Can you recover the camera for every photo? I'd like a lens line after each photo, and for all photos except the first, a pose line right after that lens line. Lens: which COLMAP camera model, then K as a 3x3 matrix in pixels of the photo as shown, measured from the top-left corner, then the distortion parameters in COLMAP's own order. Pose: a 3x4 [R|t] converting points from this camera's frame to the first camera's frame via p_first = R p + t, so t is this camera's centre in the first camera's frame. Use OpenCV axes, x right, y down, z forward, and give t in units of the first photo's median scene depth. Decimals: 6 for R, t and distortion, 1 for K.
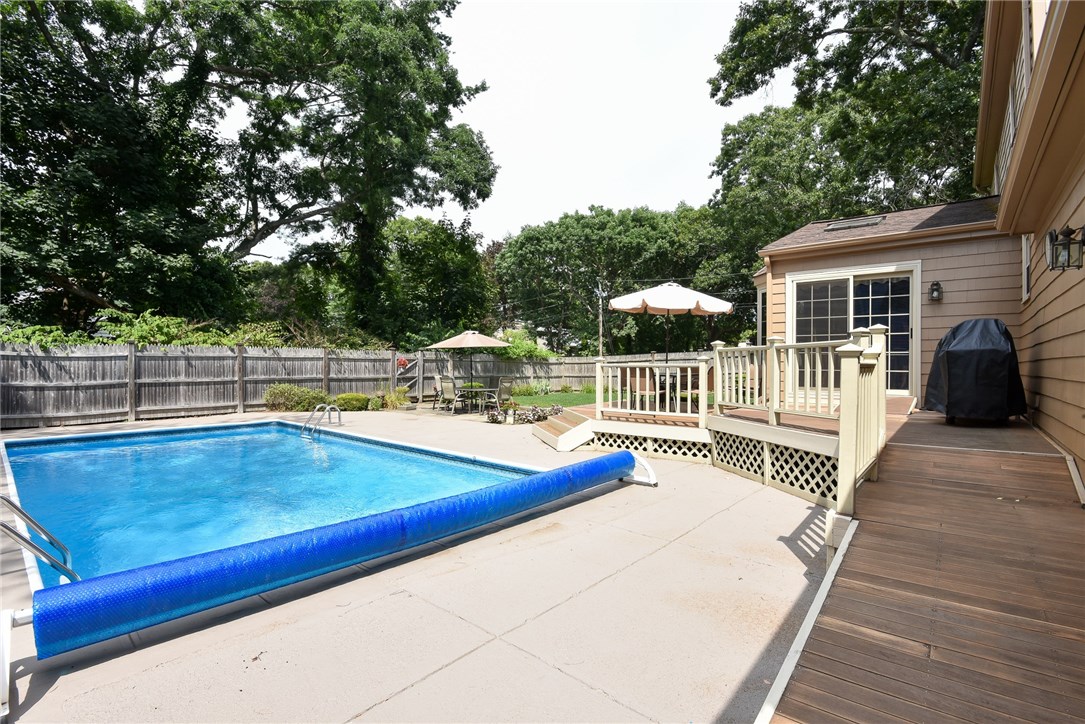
lens RADIAL K [[519.9, 0, 553.0], [0, 519.9, 364.1], [0, 0, 1]] dist [-0.021745, -0.001308]
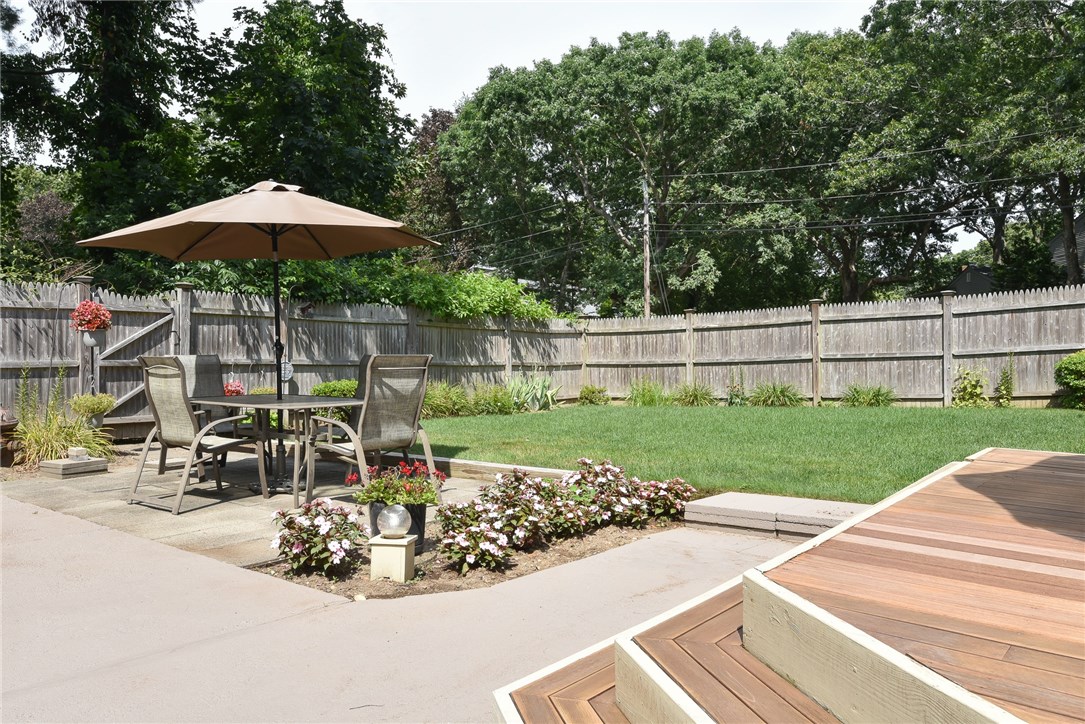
lens RADIAL K [[815.2, 0, 536.9], [0, 815.2, 359.9], [0, 0, 1]] dist [-0.005161, -0.002605]
pose [[0.999932, -0.006089, -0.009951, -0.007316], [0.006159, 0.999956, 0.007086, 0.009058], [0.009907, -0.007147, 0.999925, 0.215642]]
